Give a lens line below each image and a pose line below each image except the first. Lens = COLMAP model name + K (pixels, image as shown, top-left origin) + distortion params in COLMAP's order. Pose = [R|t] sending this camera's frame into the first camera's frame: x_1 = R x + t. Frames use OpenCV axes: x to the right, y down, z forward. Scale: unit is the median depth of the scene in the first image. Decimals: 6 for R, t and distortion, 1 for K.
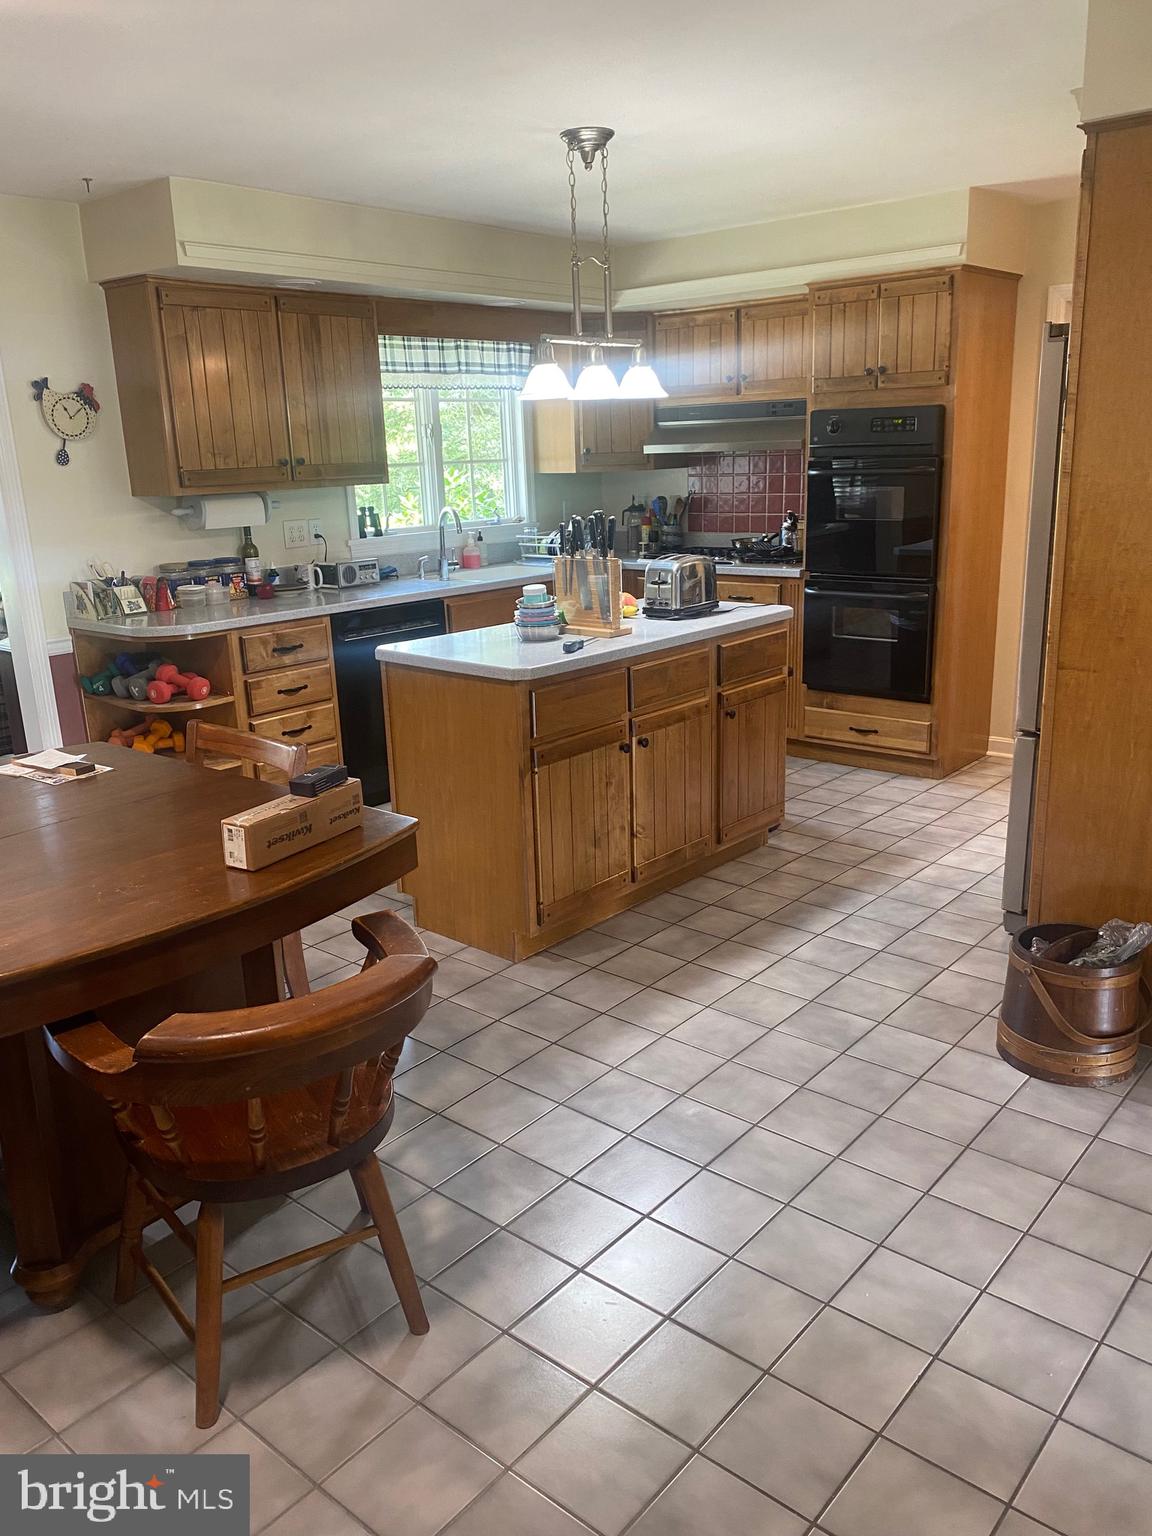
lens RADIAL K [[1145.7, 0, 576.0], [0, 1145.7, 768.0], [0, 0, 1]] dist [0.100422, -0.200744]
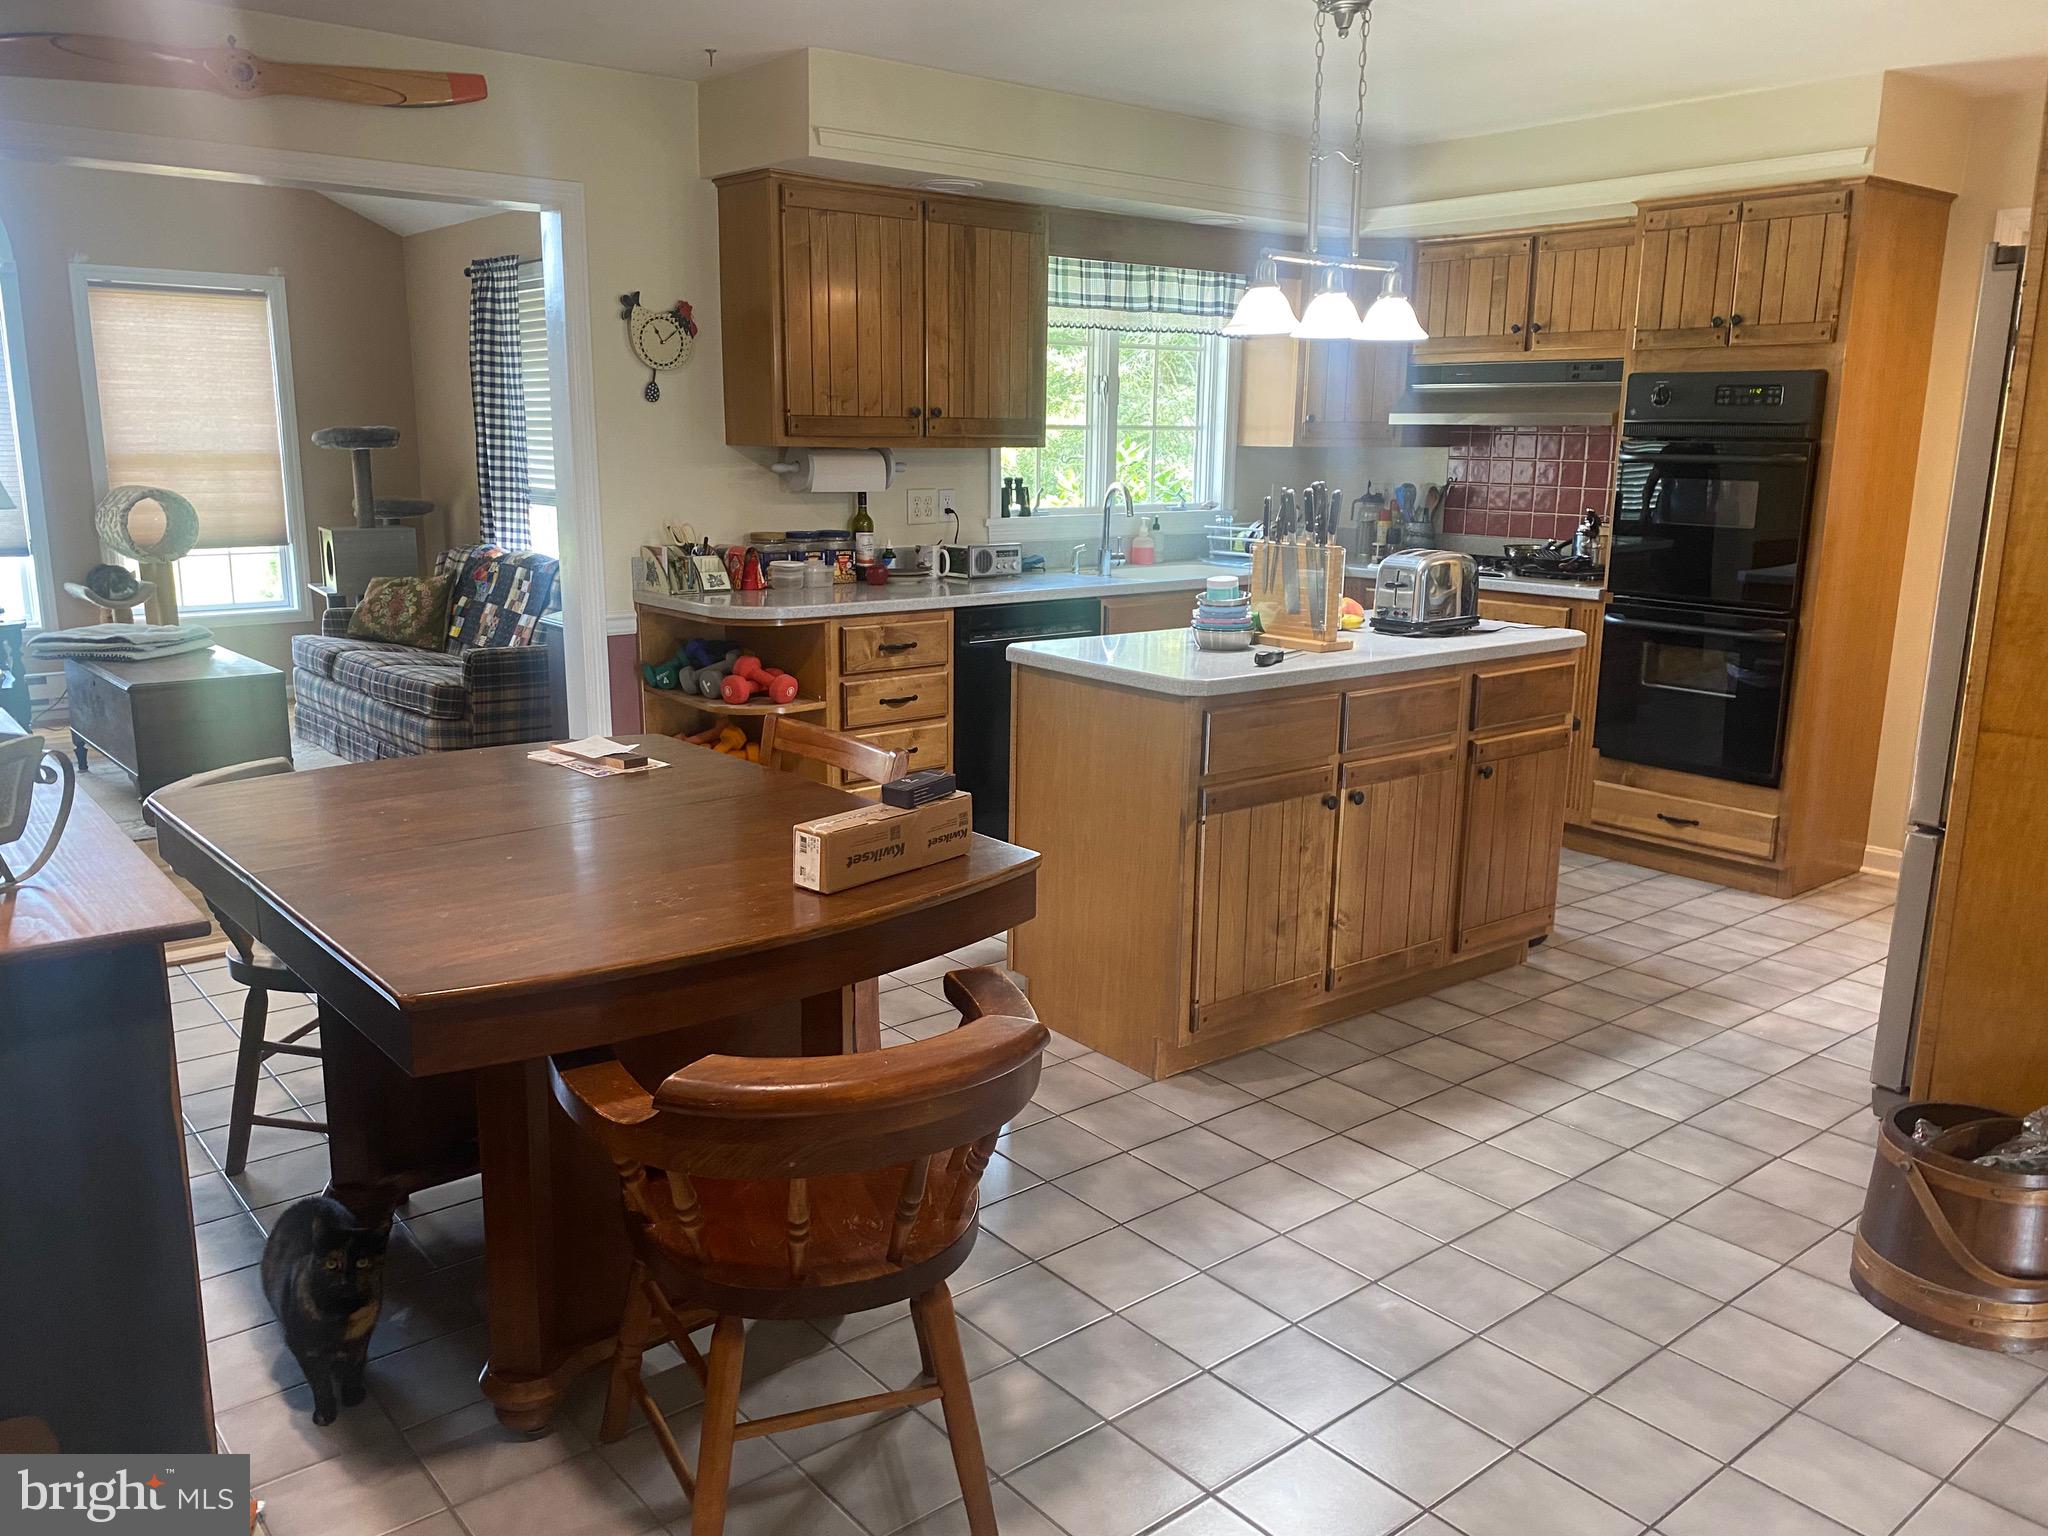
lens RADIAL K [[1527.1, 0, 1024.0], [0, 1527.1, 768.0], [0, 0, 1]] dist [0.064695, -0.073192]
pose [[0.984360, 0.080284, -0.156809, 0.001948], [-0.088706, 0.994926, -0.047462, 0.022830], [0.152203, 0.060630, 0.986488, 0.005184]]
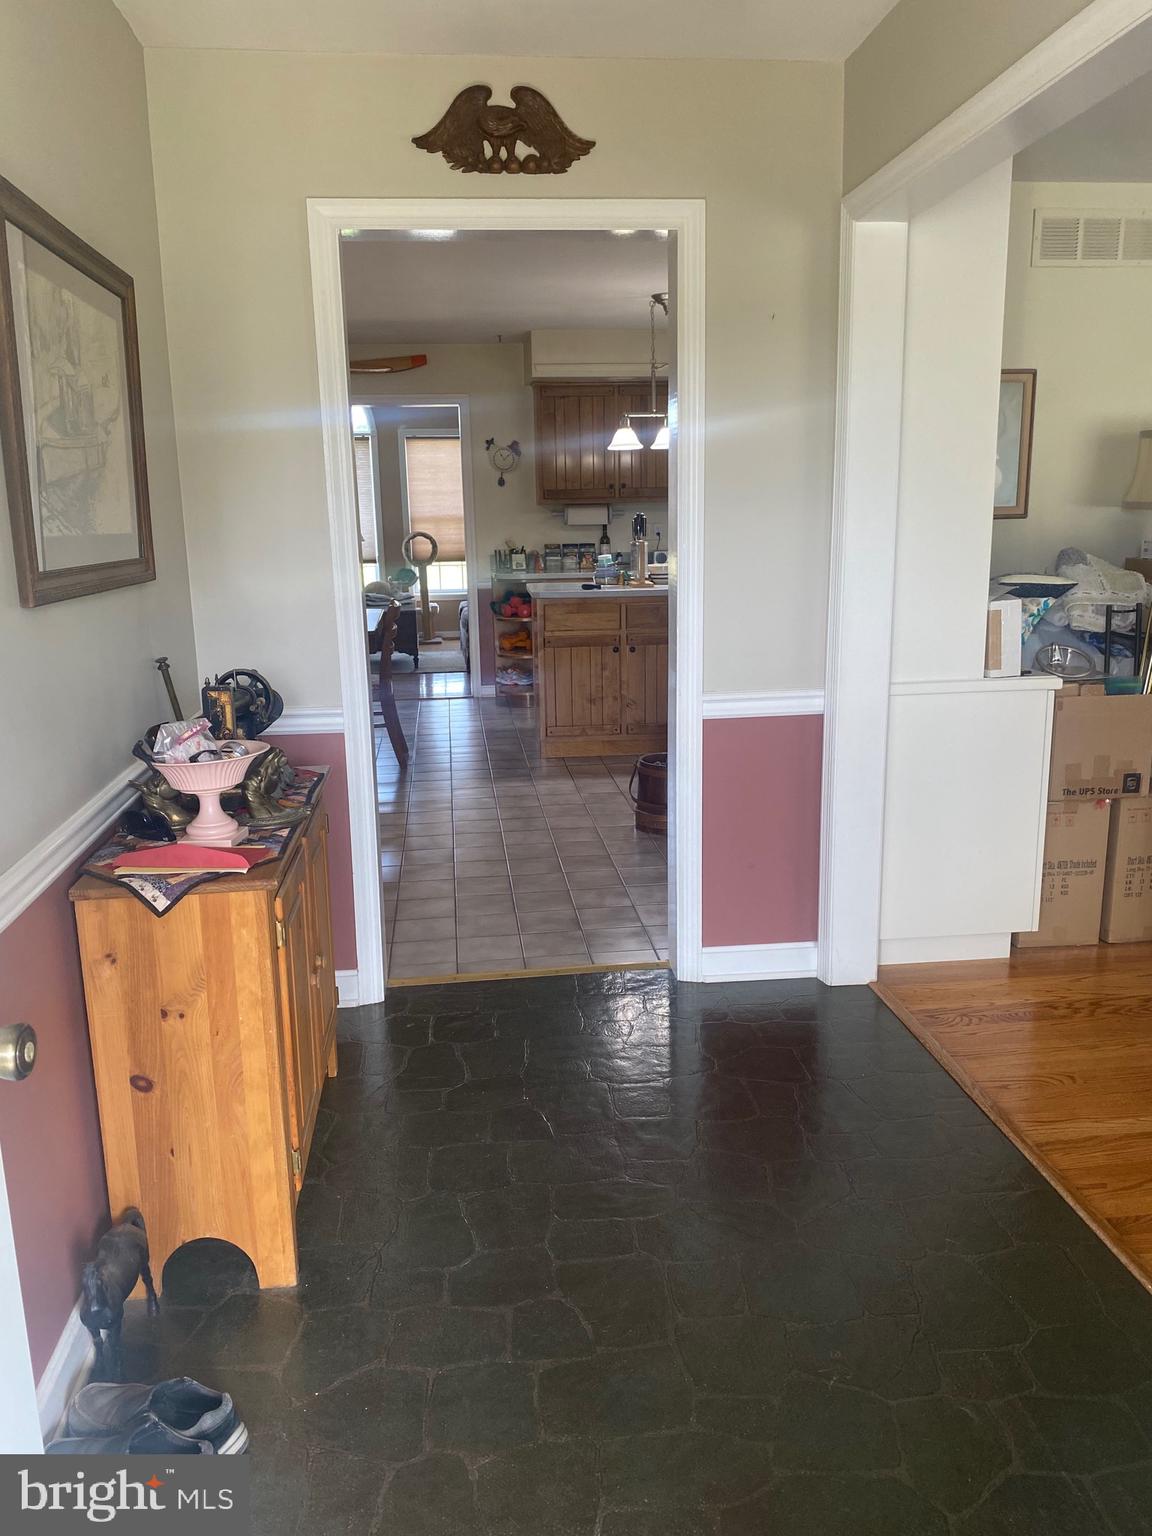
lens RADIAL K [[1140.7, 0, 576.0], [0, 1140.7, 768.0], [0, 0, 1]] dist [0.054235, -0.066030]
pose [[0.741763, 0.173747, -0.647765, 1.078961], [-0.189726, 0.980768, 0.045808, 0.084775], [0.643266, 0.088919, 0.760462, -0.307945]]
